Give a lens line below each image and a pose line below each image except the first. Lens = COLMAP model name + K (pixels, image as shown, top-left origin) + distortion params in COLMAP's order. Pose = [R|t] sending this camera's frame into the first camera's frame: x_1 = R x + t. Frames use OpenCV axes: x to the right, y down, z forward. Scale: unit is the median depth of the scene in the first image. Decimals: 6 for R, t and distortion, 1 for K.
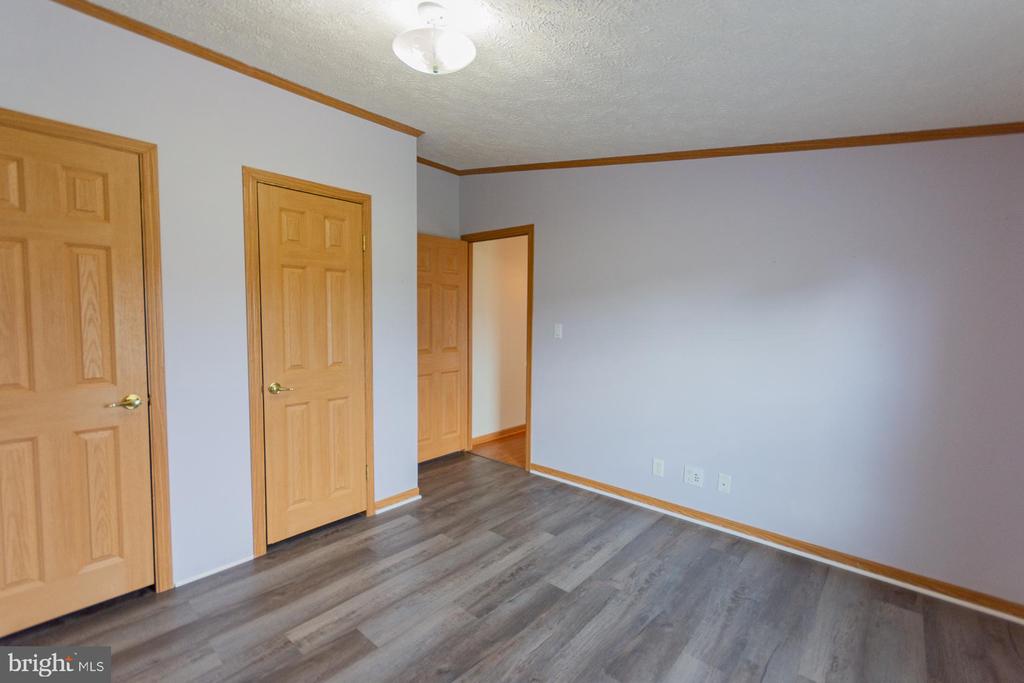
lens RADIAL K [[468.3, 0, 511.6], [0, 468.3, 343.4], [0, 0, 1]] dist [0.000816, -0.000146]
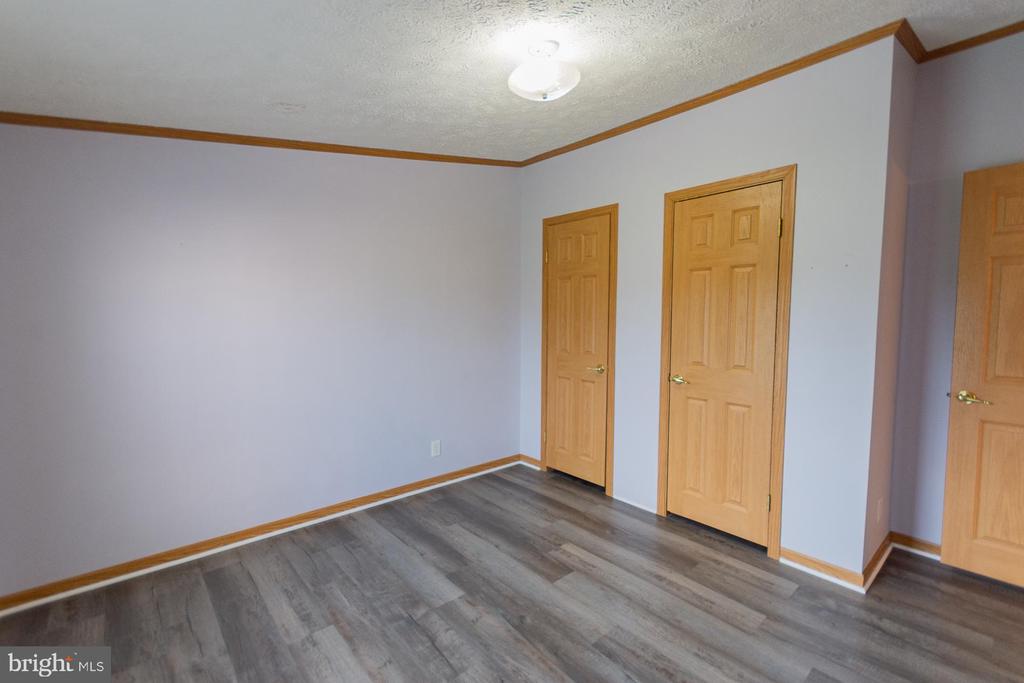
lens RADIAL K [[468.3, 0, 511.6], [0, 468.3, 343.4], [0, 0, 1]] dist [0.000816, -0.000146]
pose [[-0.183310, 0.052060, -0.981676, 0.695337], [-0.060839, 0.996082, 0.064185, -0.039484], [0.981171, 0.071490, -0.179425, 0.817217]]
